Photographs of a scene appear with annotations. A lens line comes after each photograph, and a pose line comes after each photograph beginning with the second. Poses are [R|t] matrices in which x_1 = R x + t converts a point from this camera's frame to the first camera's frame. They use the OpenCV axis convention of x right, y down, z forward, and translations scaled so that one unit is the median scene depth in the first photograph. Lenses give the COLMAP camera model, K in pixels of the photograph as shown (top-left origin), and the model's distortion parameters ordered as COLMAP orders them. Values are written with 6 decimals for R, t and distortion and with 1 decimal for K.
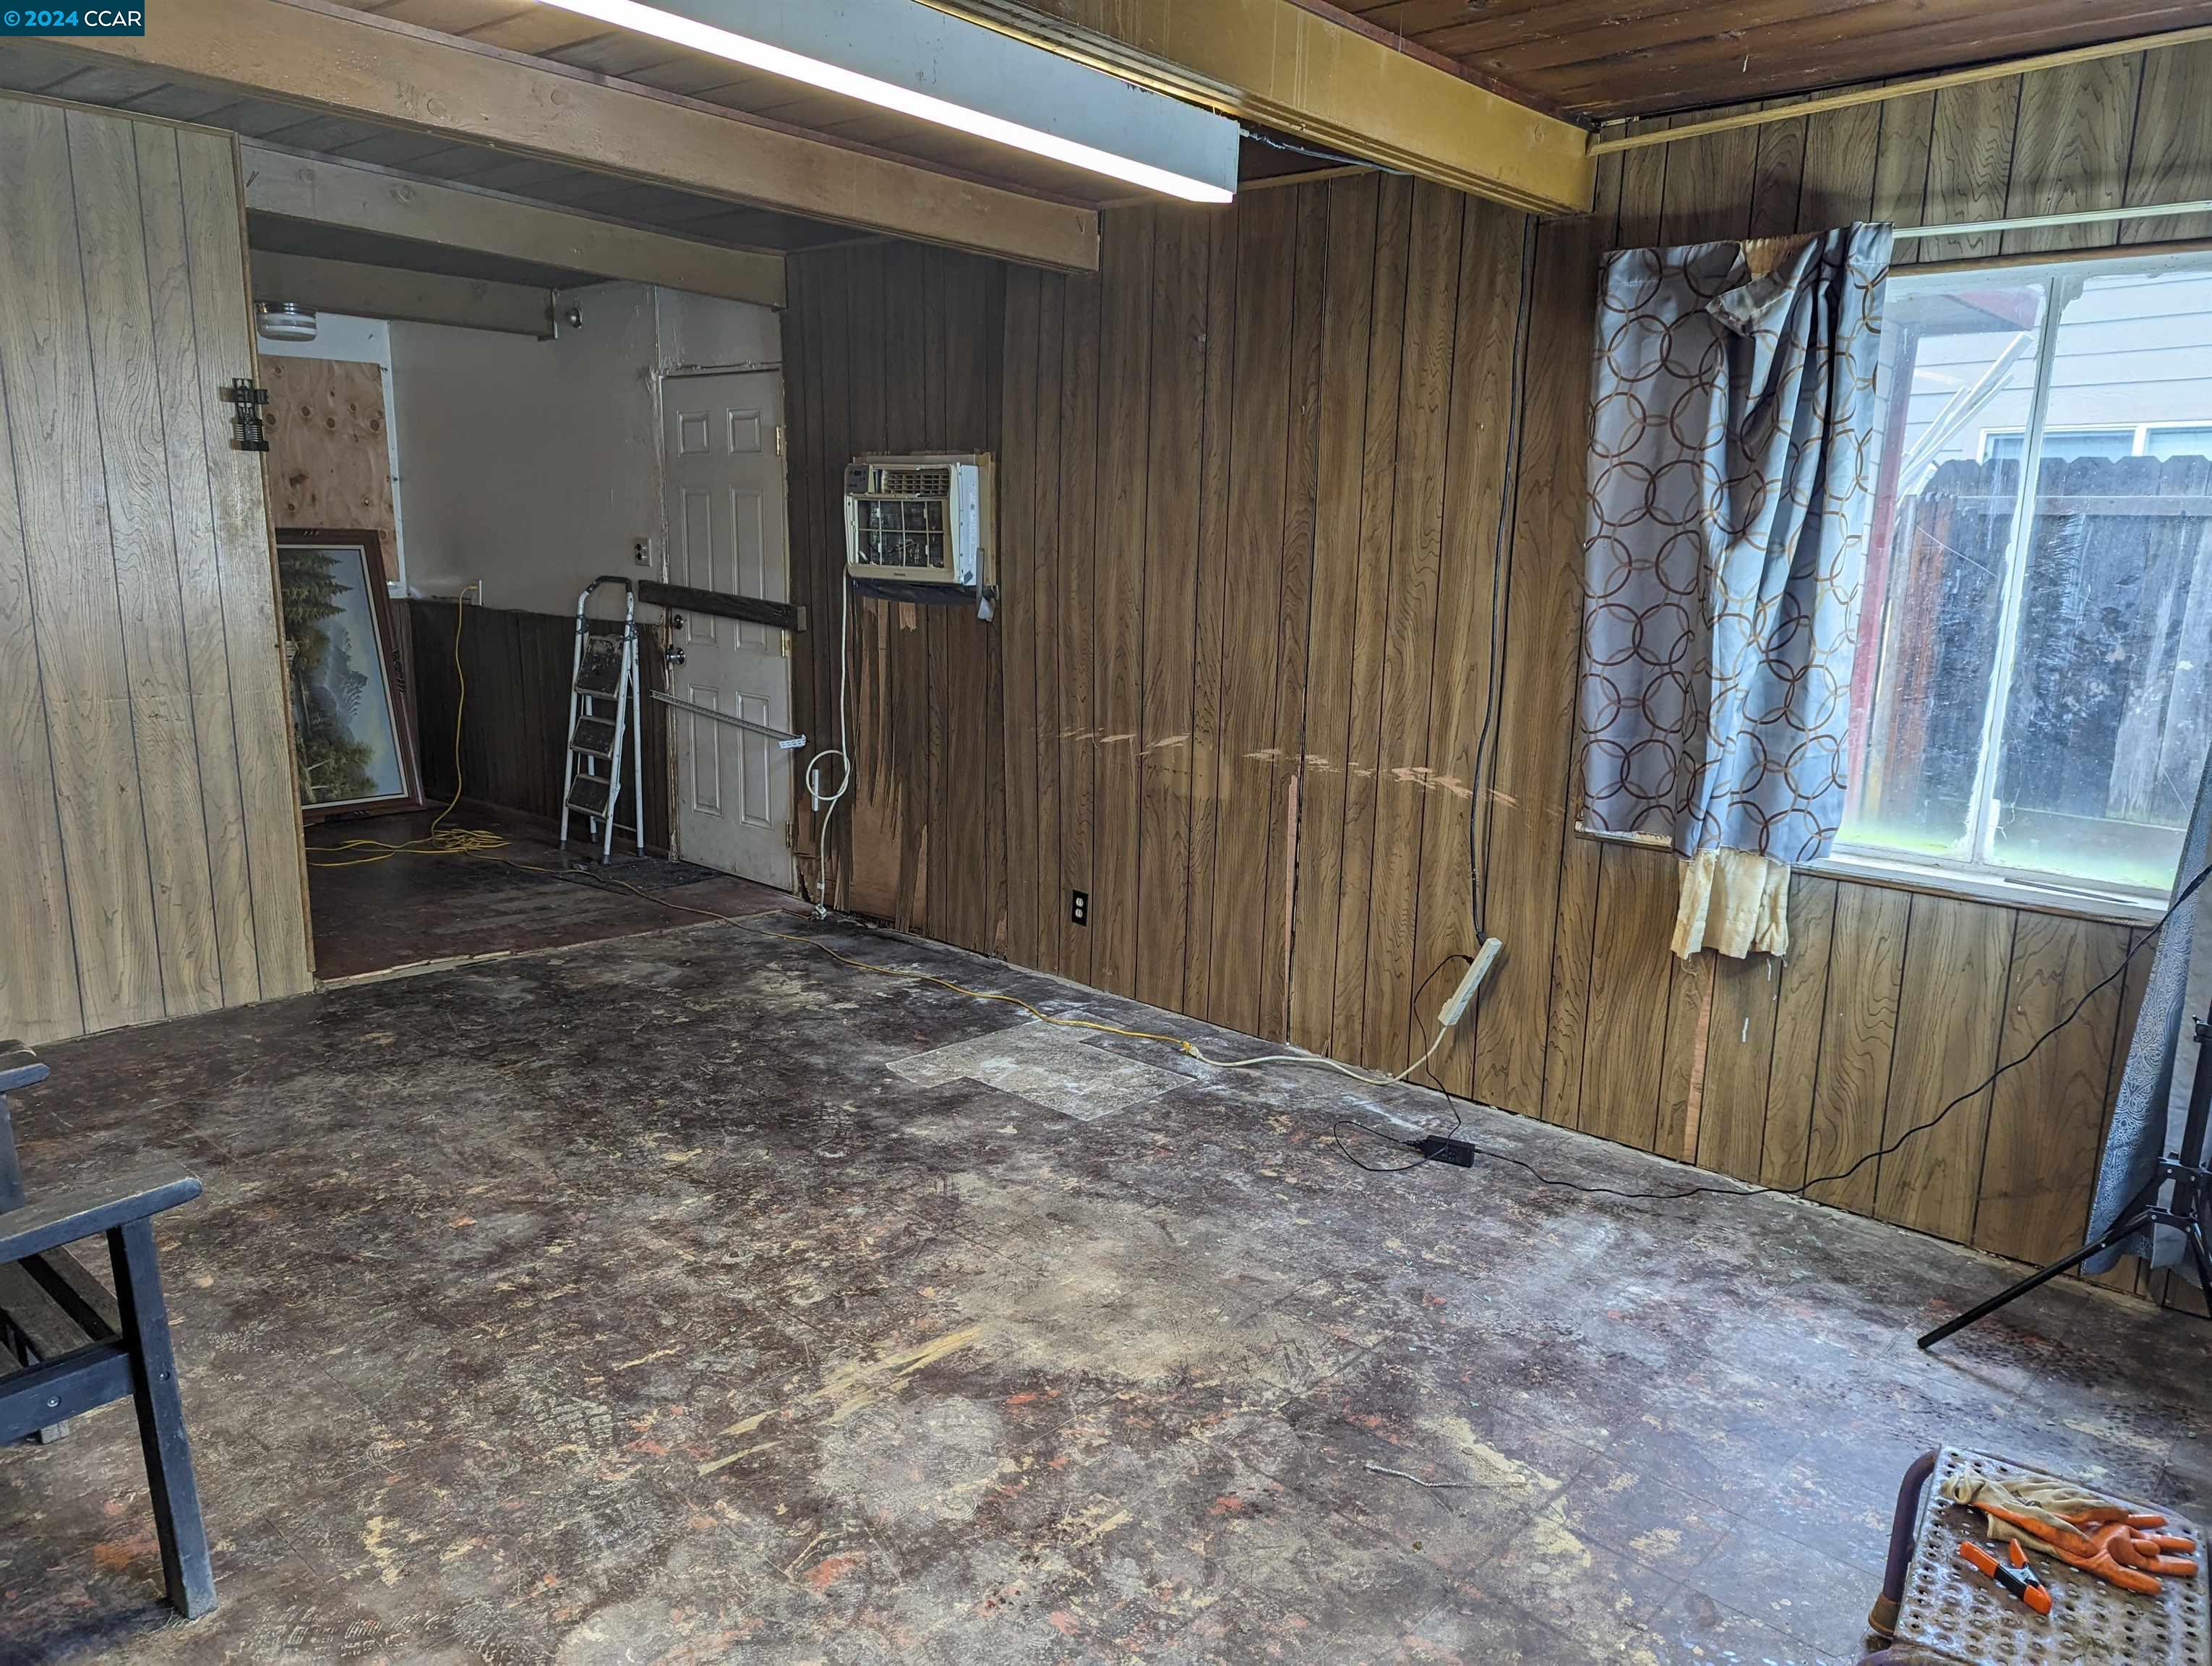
lens RADIAL K [[1557.2, 0, 1113.9], [0, 1557.2, 847.4], [0, 0, 1]] dist [0.064801, -0.049265]
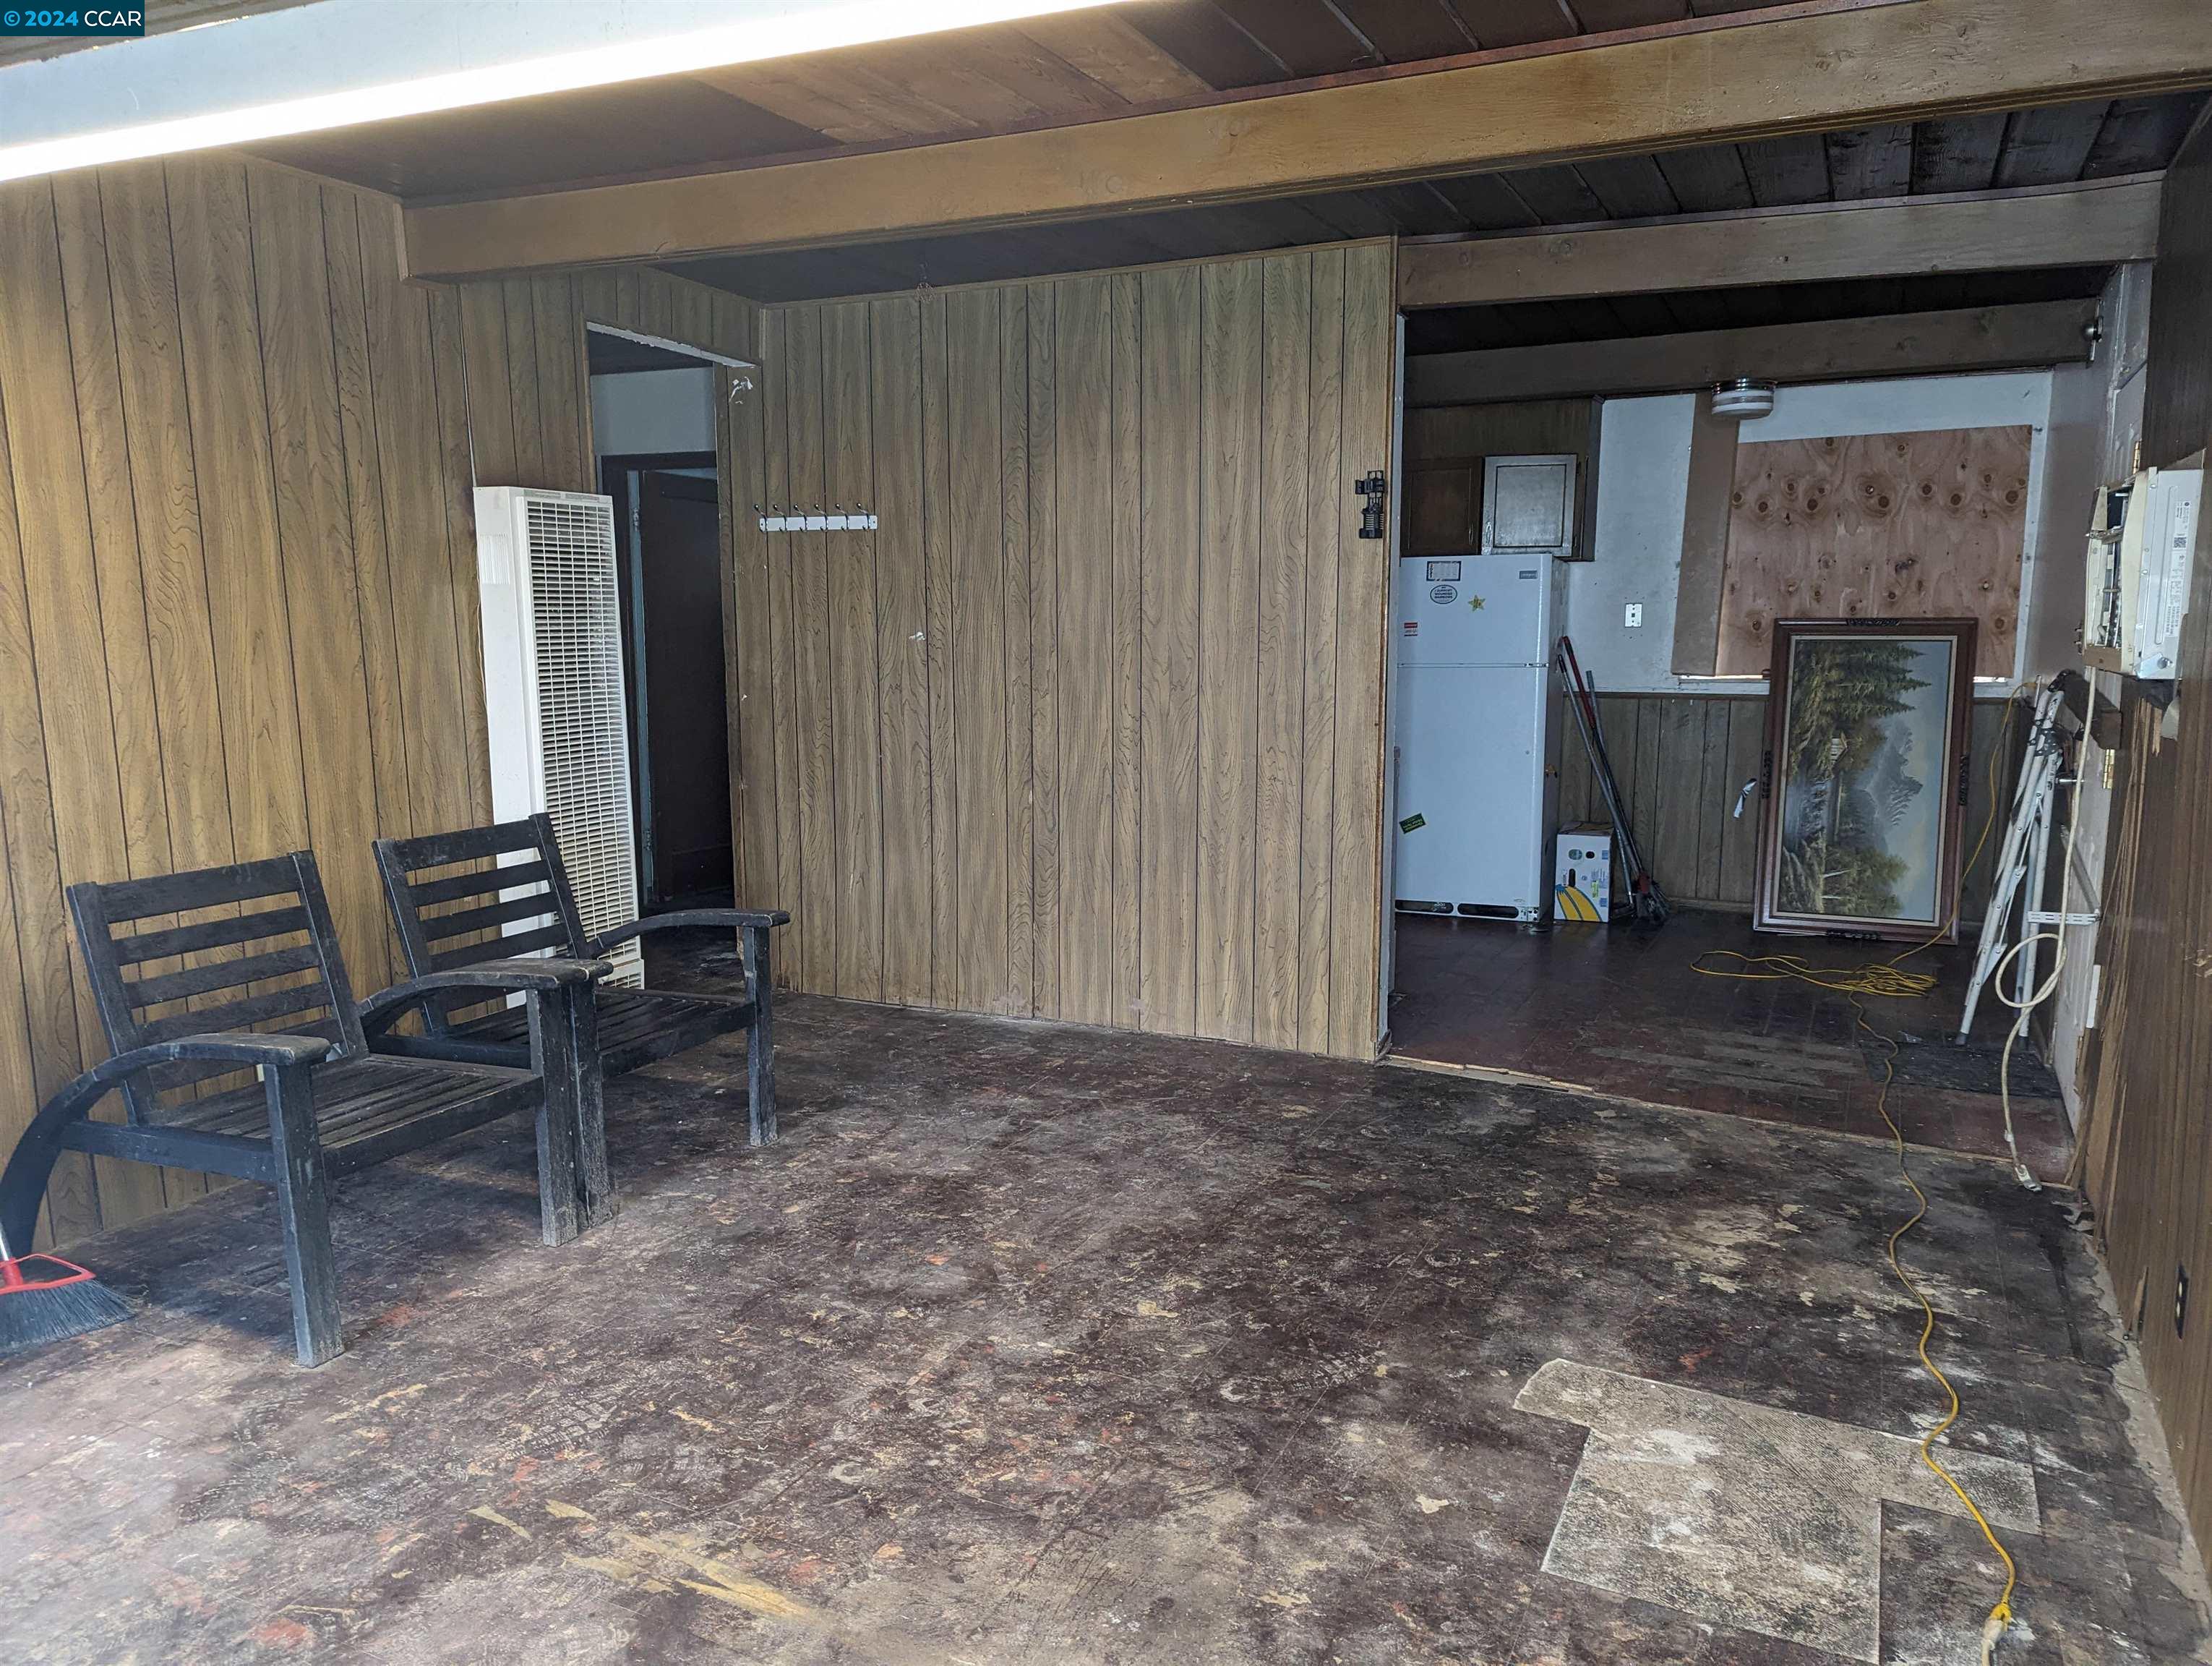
lens RADIAL K [[1557.2, 0, 1109.1], [0, 1557.2, 846.2], [0, 0, 1]] dist [0.064801, -0.049265]
pose [[0.274160, 0.122508, -0.953849, 0.437471], [-0.187480, 0.979631, 0.071932, -0.095774], [0.943232, 0.159107, 0.291544, 0.587112]]
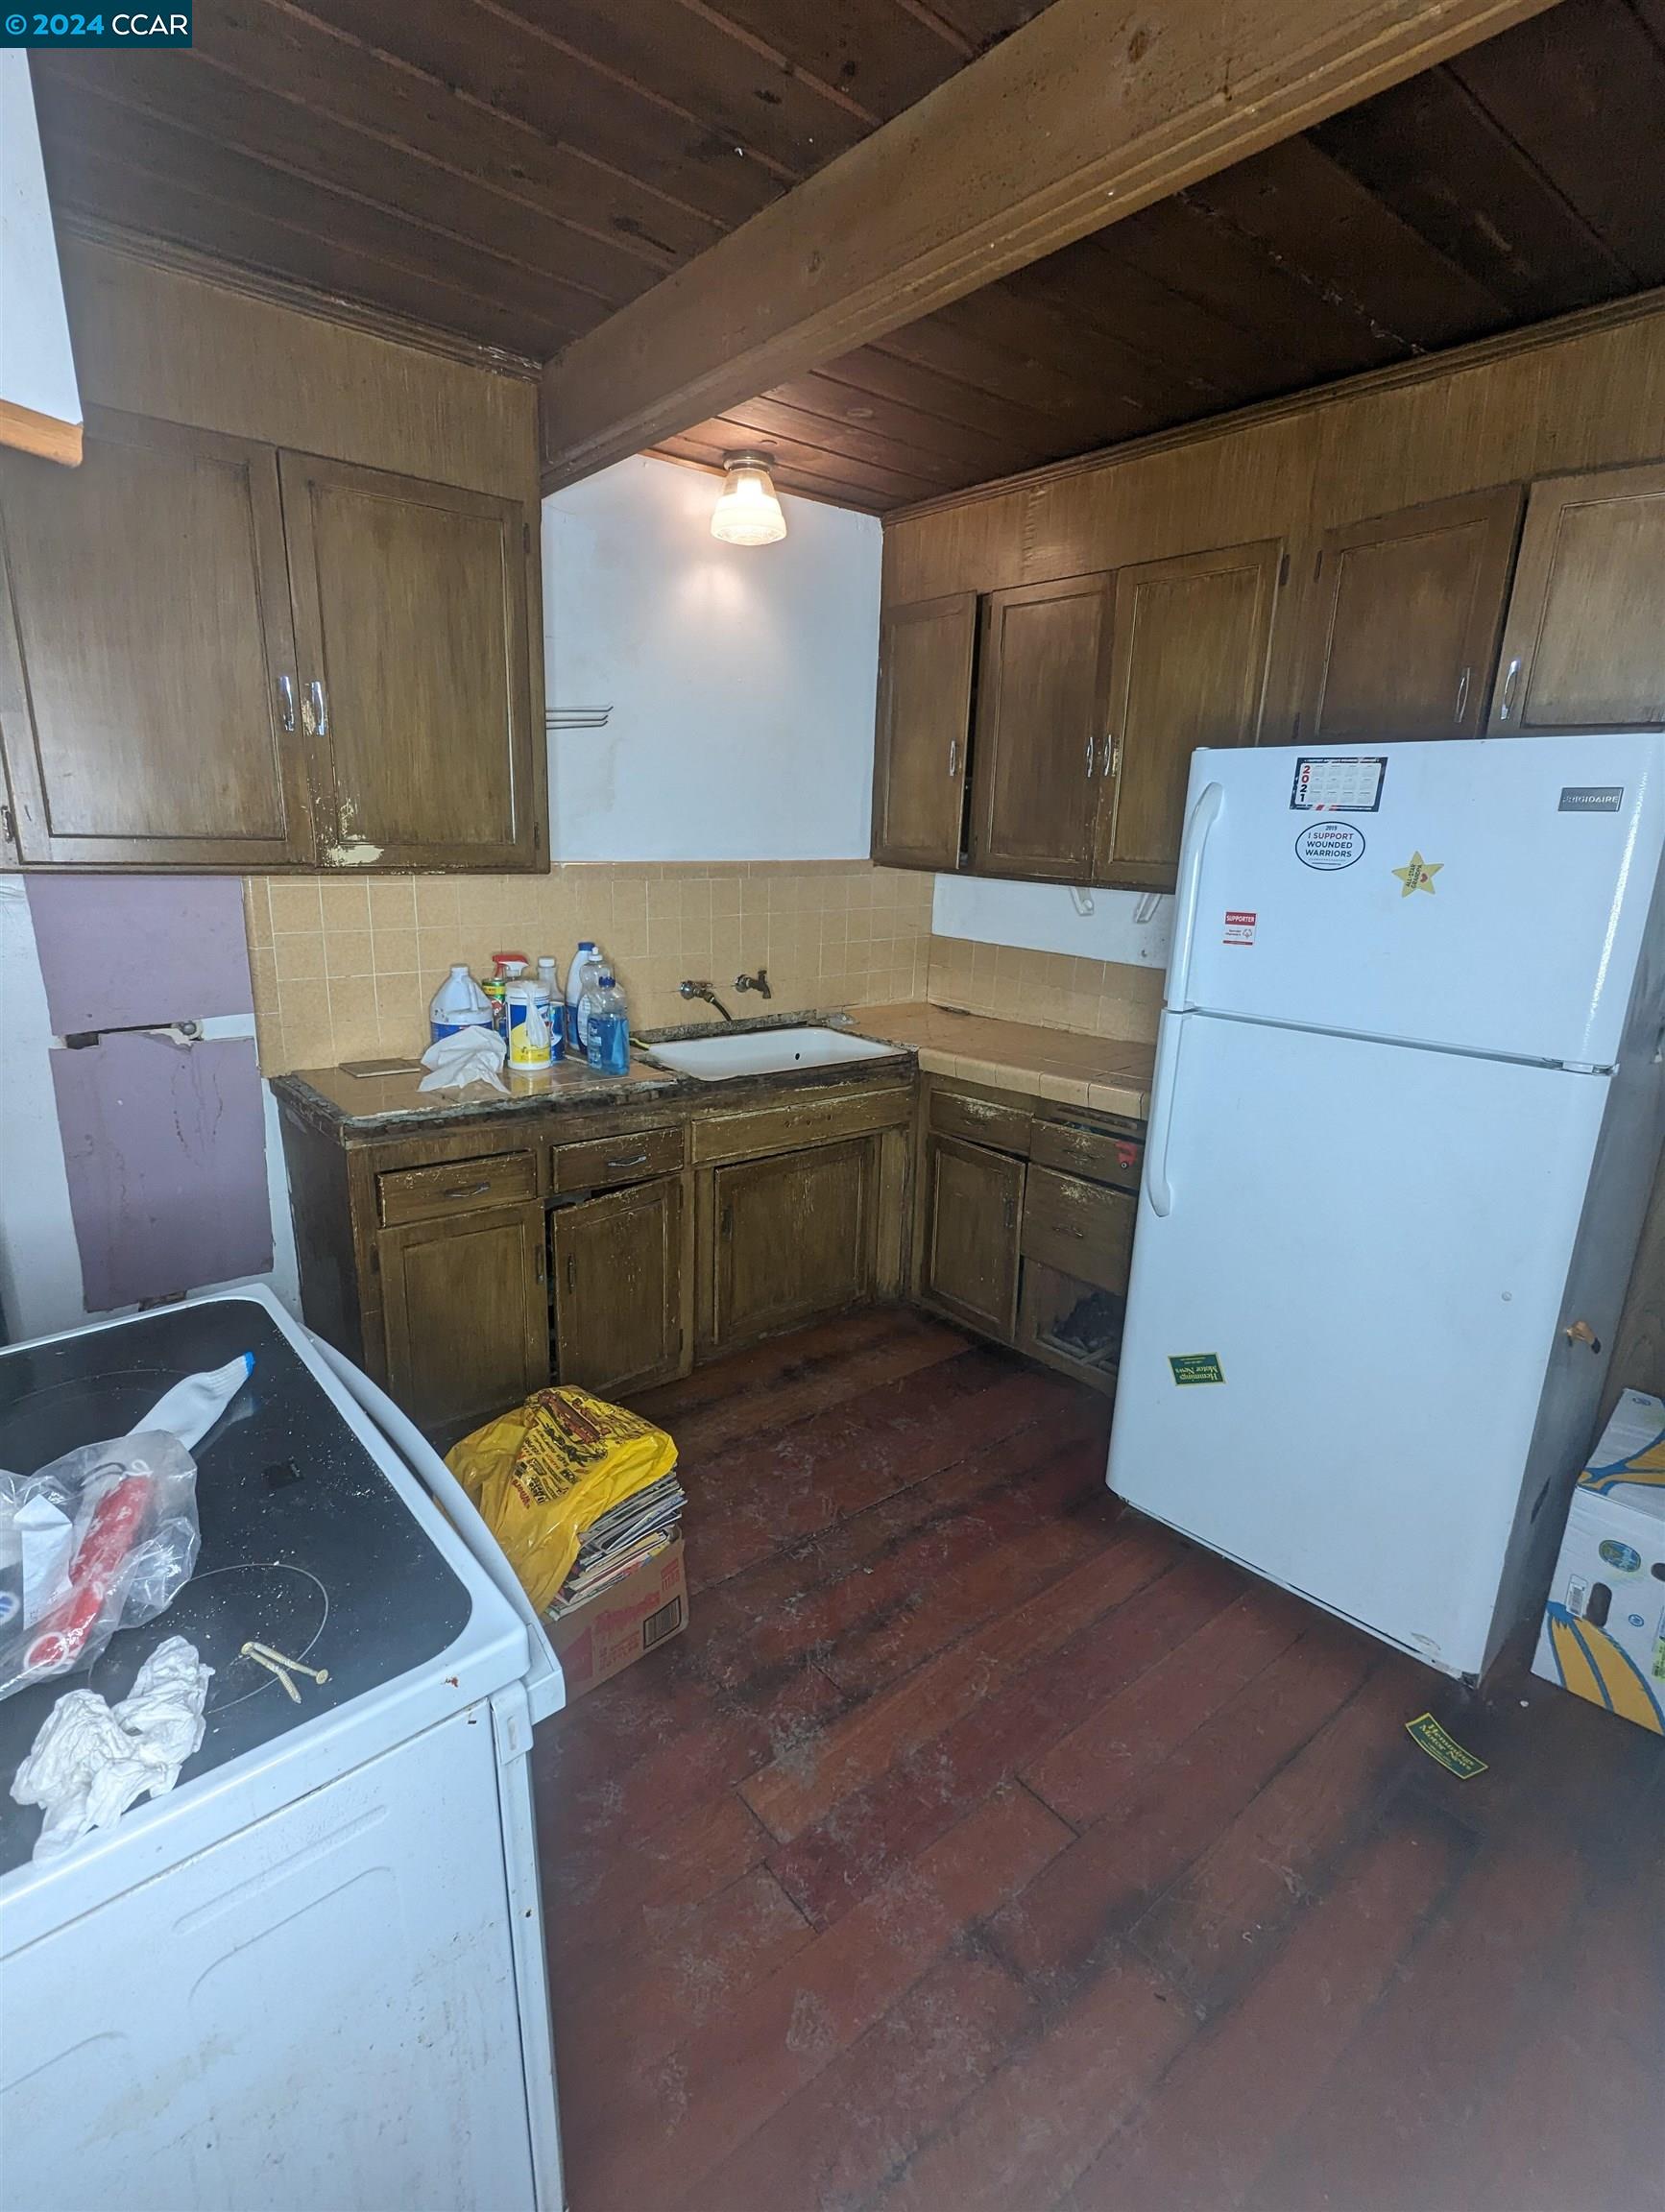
lens RADIAL K [[1047.3, 0, 832.1], [0, 1047.3, 1100.7], [0, 0, 1]] dist [0.000052, -0.000124]
pose [[-0.150193, 0.236961, -0.959839, -0.601472], [-0.228978, 0.936117, 0.266934, -0.272603], [0.961775, 0.259874, -0.086339, 1.223094]]
